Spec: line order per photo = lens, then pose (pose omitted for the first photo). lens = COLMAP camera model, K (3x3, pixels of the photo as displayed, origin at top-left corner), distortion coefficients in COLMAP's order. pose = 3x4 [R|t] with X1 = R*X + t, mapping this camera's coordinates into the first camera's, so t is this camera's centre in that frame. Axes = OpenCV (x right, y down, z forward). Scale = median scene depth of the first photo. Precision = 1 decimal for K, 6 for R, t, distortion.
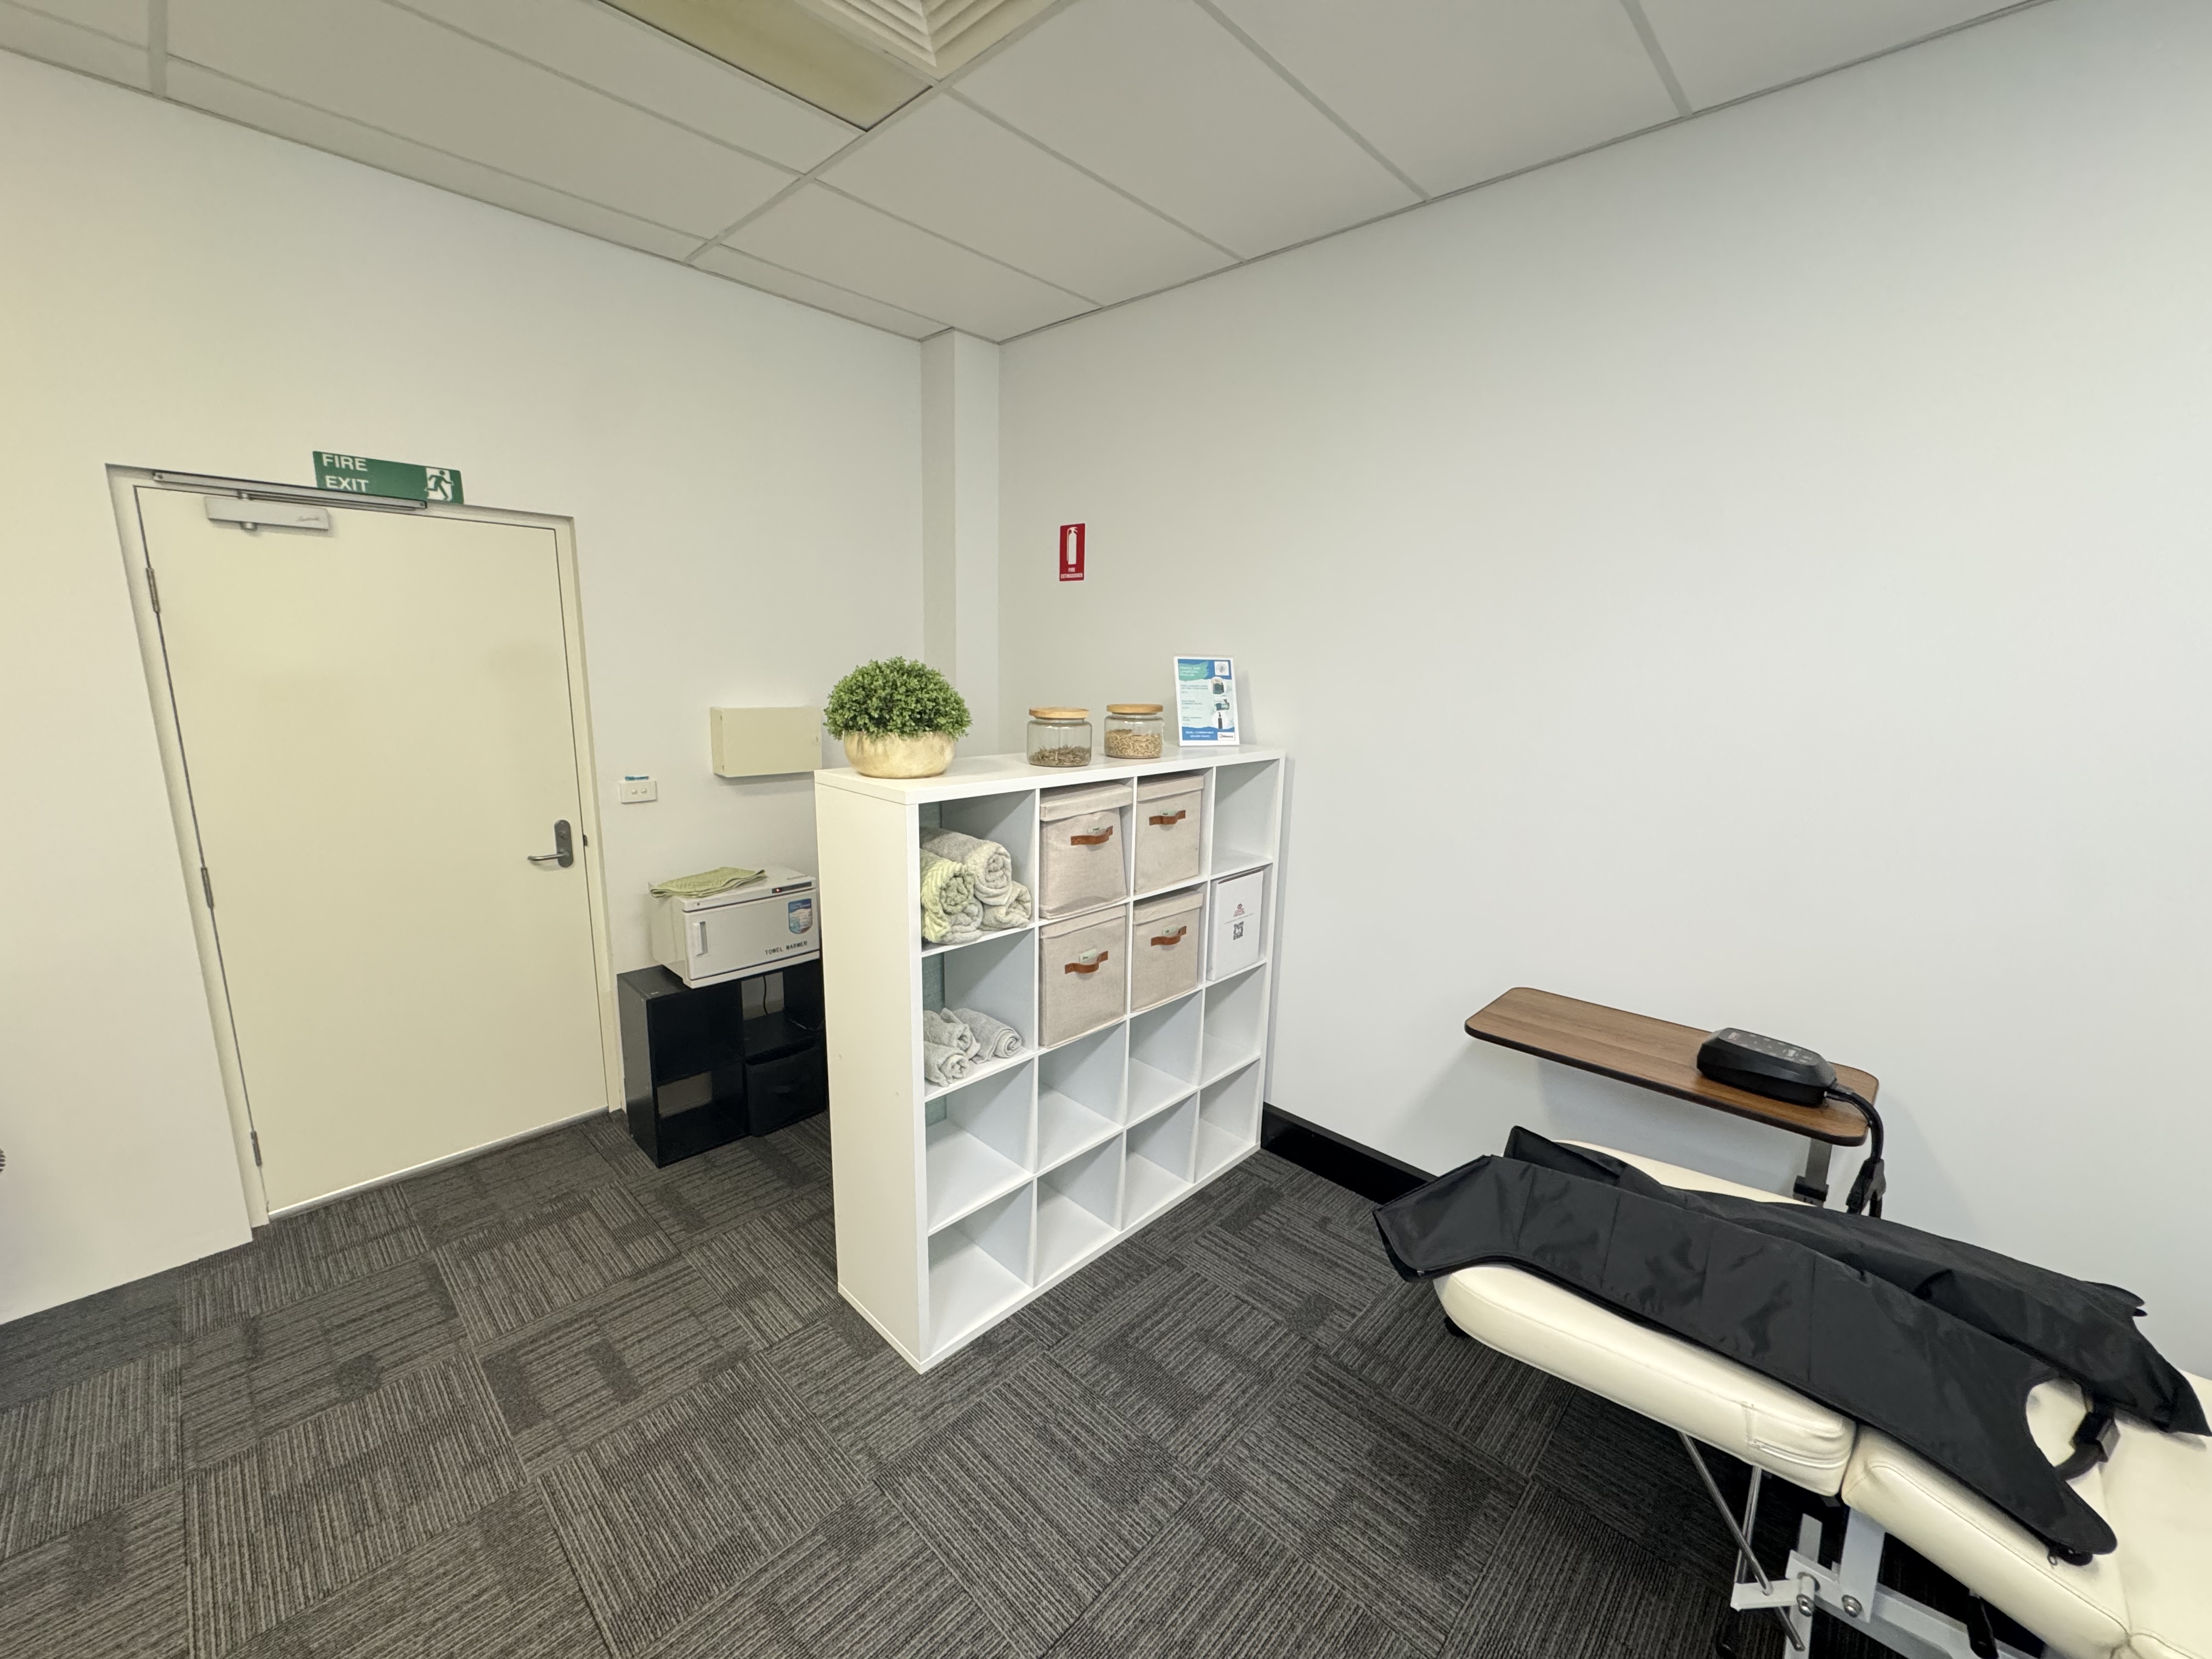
lens RADIAL K [[884.5, 0, 1106.0], [0, 884.5, 829.5], [0, 0, 1]] dist [-0.001011, -0.000261]
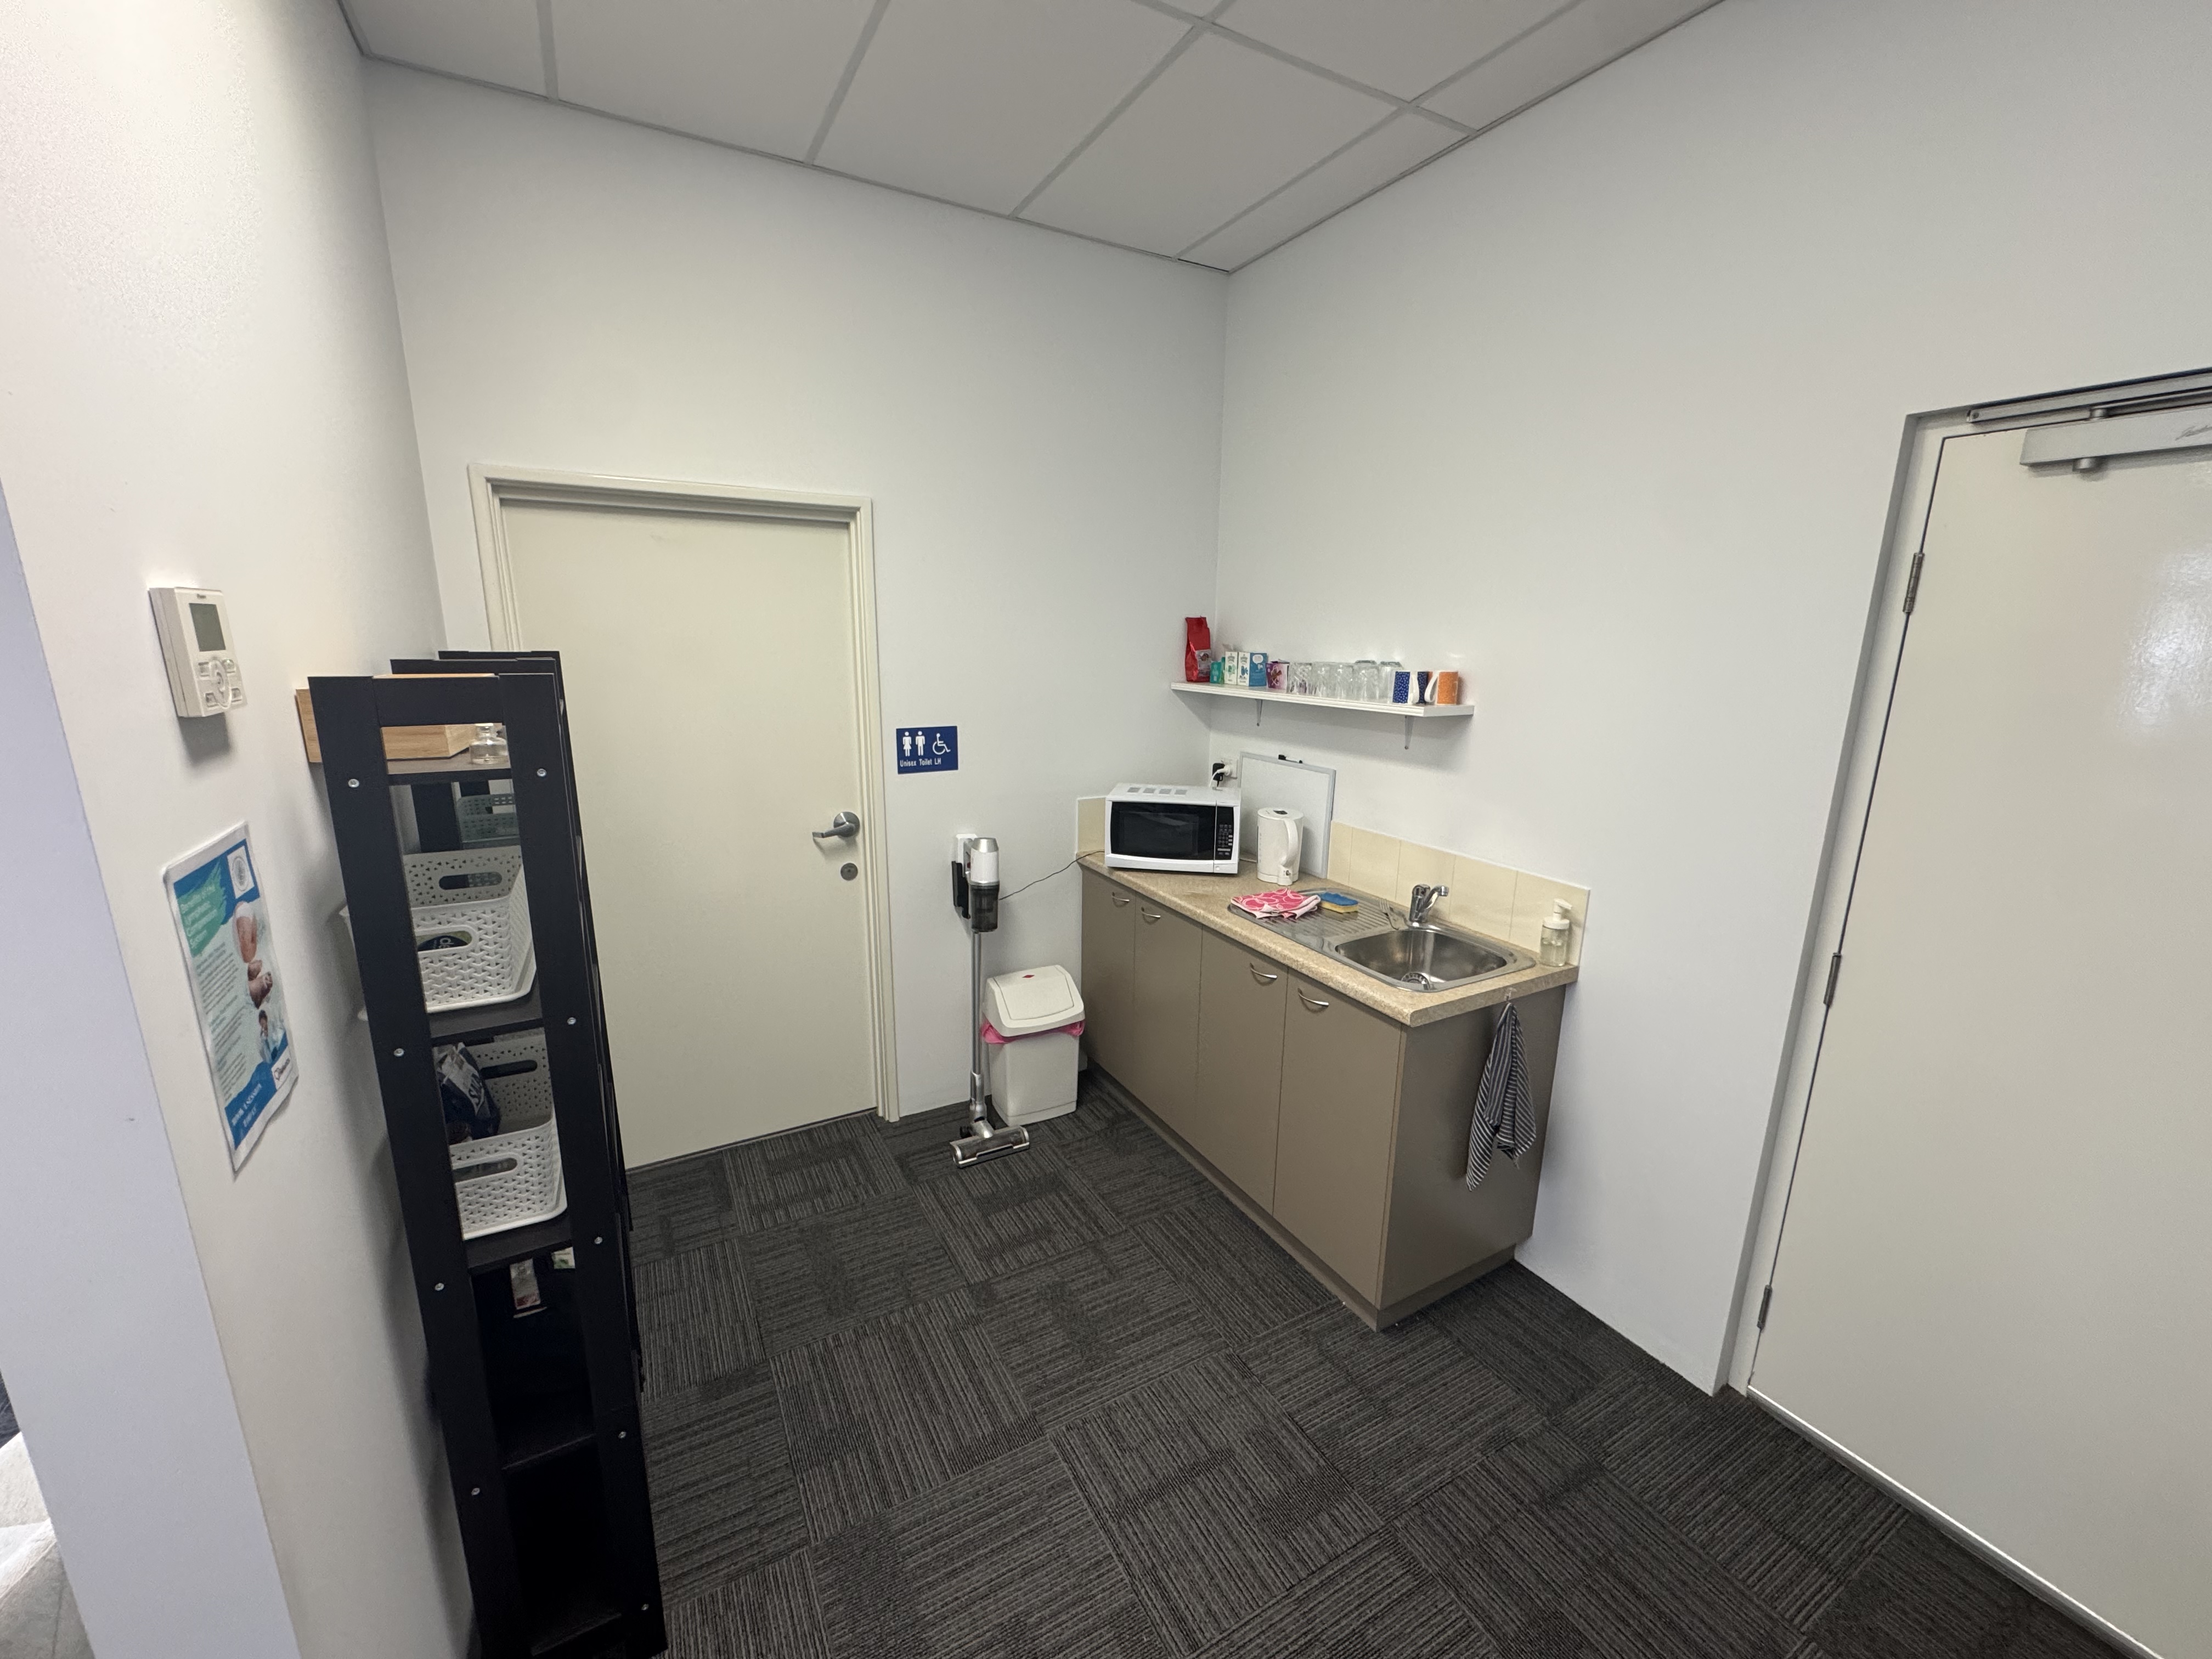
lens RADIAL K [[884.5, 0, 1106.0], [0, 884.5, 829.5], [0, 0, 1]] dist [-0.001011, -0.000261]
pose [[-0.298712, 0.187045, -0.935834, -0.156190], [-0.203072, 0.945690, 0.253834, -0.124175], [0.932488, 0.265865, -0.244506, 0.587570]]
